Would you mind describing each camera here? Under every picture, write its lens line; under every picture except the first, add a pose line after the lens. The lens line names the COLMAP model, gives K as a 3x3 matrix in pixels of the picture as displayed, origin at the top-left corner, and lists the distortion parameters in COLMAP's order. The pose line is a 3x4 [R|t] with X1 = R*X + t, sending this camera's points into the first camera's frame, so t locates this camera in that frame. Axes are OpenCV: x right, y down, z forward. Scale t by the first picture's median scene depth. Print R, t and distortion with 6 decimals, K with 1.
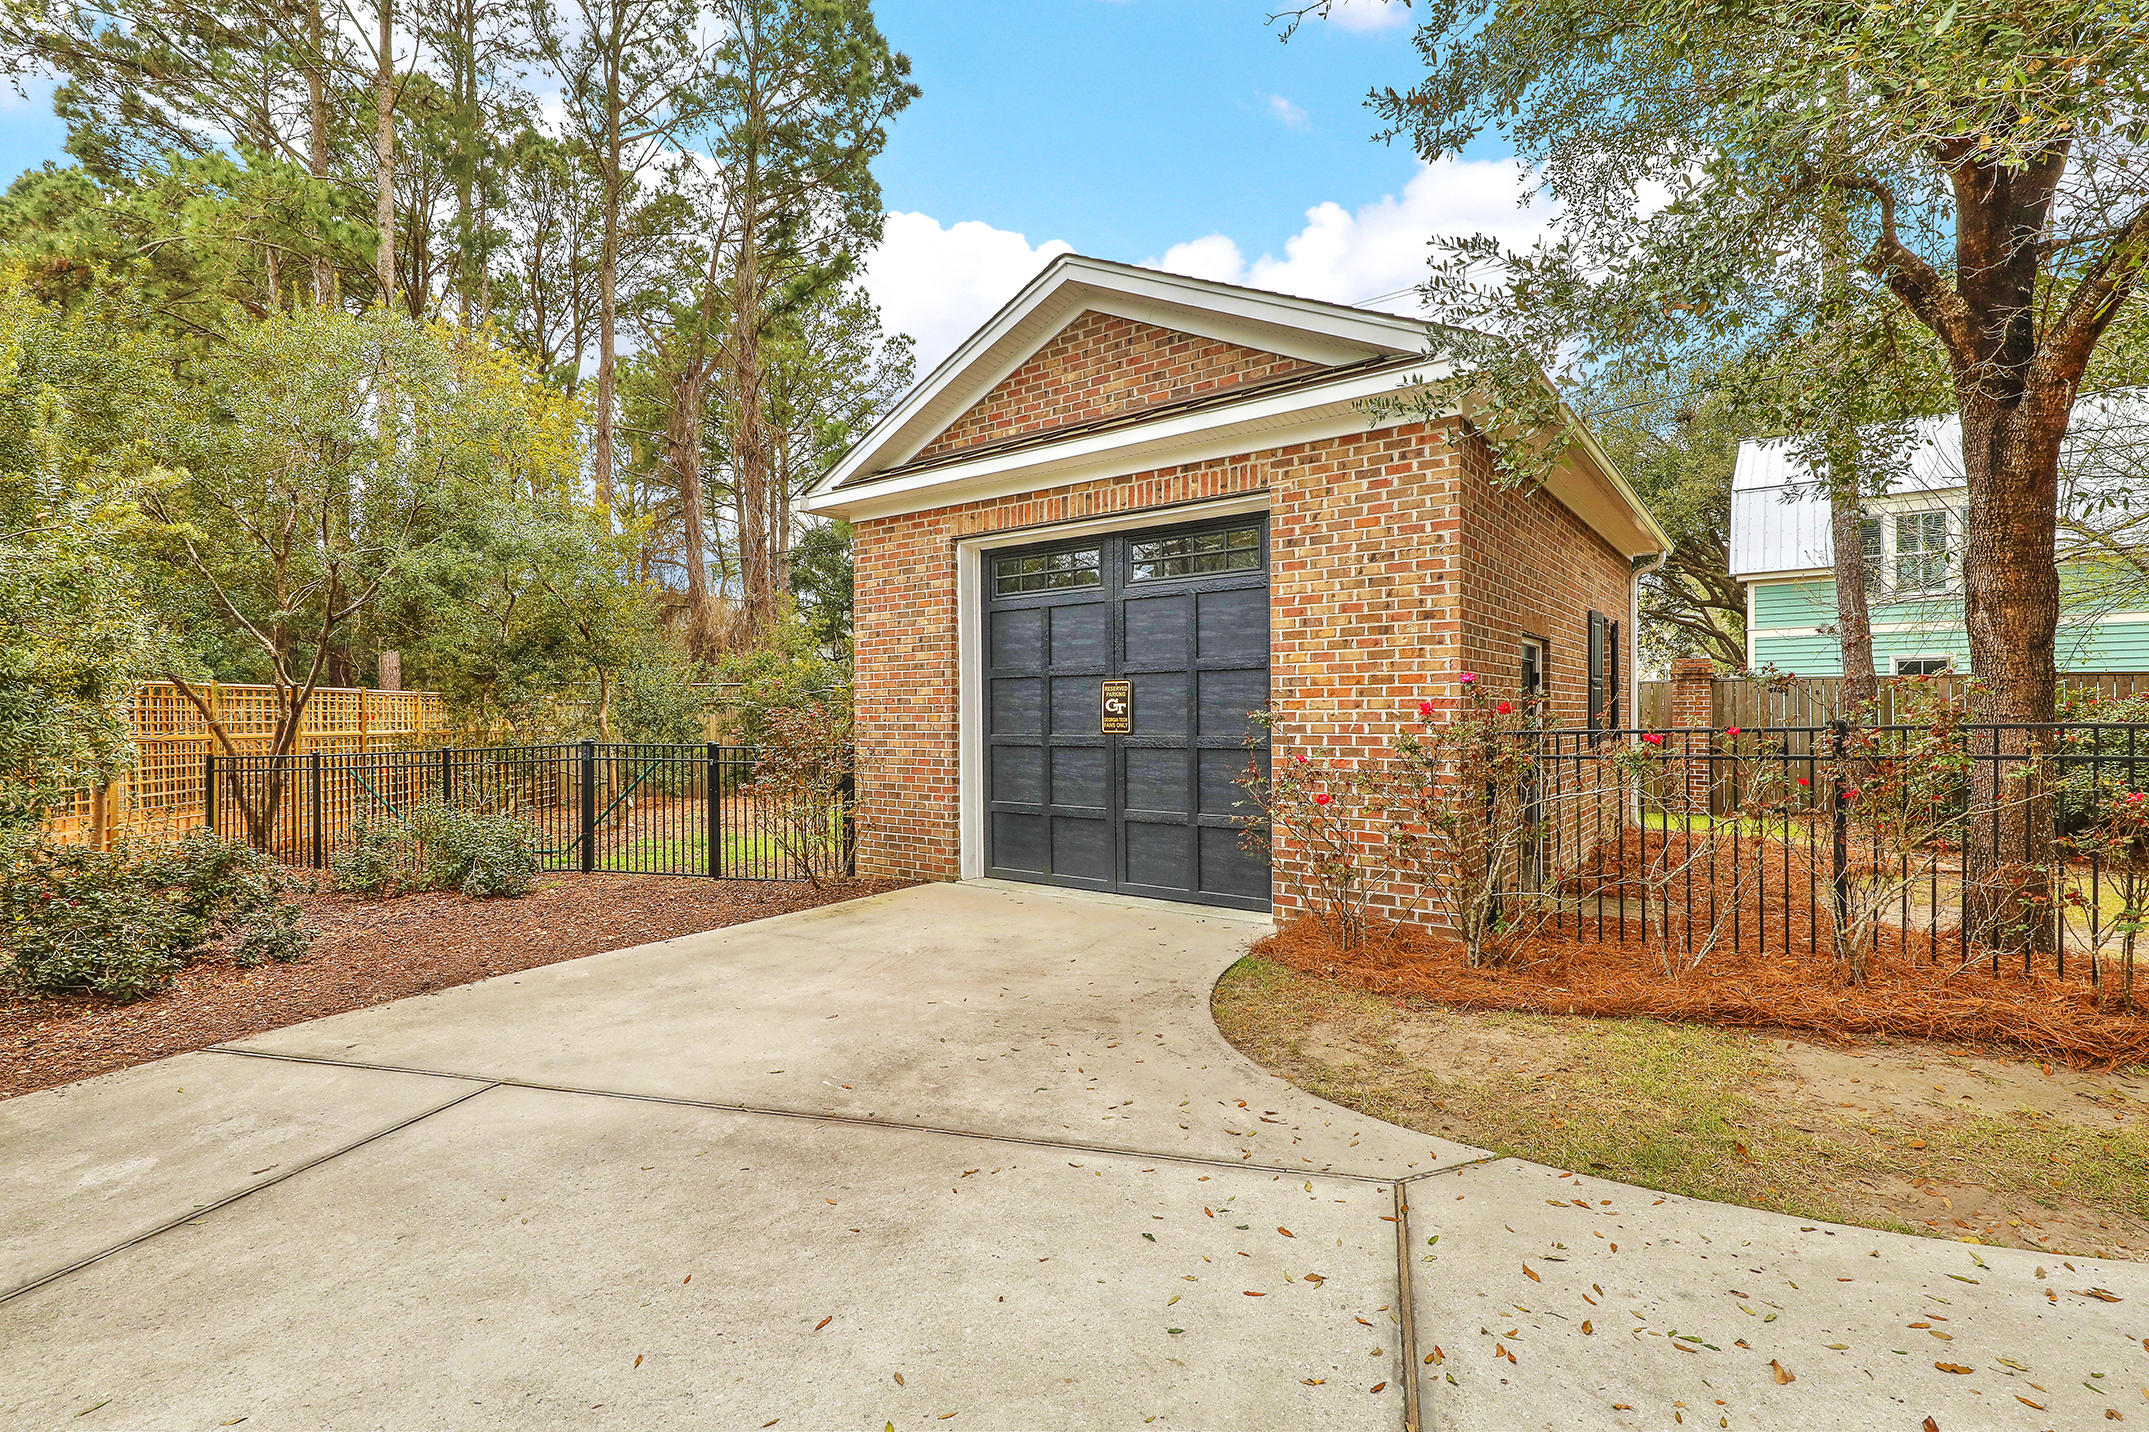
lens RADIAL K [[857.7, 0, 1160.2], [0, 857.7, 710.1], [0, 0, 1]] dist [-0.000469, -0.000043]
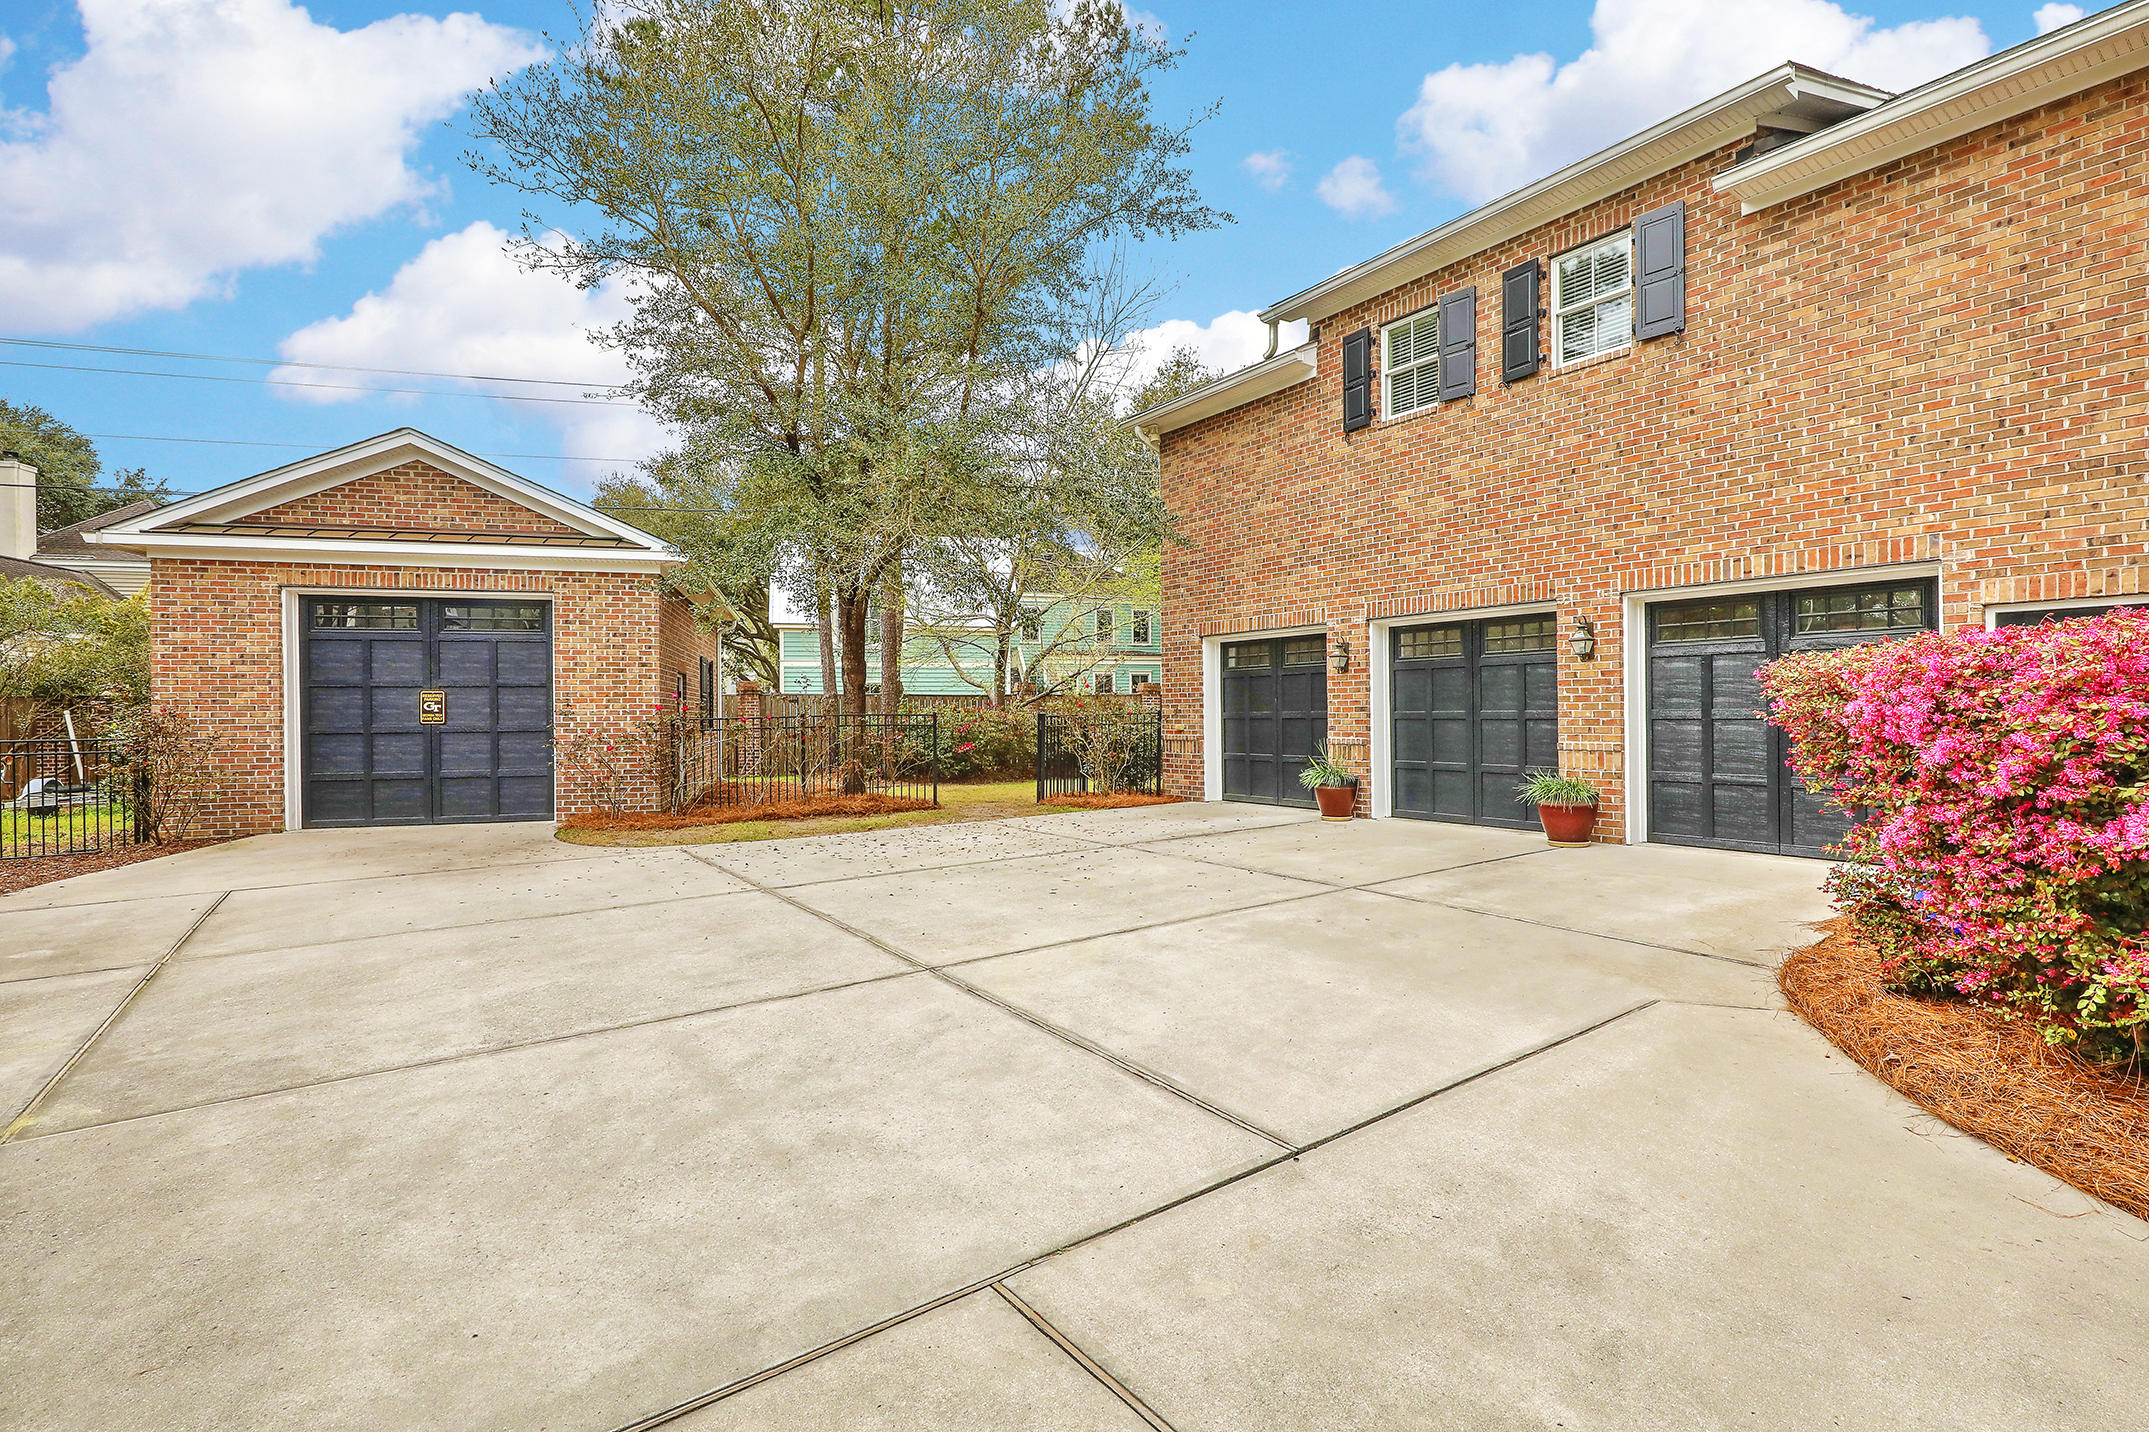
lens RADIAL K [[969.1, 0, 1074.5], [0, 969.1, 716.0], [0, 0, 1]] dist [-0.002010, -0.000237]
pose [[0.629354, 0.000443, 0.777118, -0.690453], [0.001540, 0.999997, -0.001818, 0.017554], [-0.777117, 0.002340, 0.629352, -1.050355]]
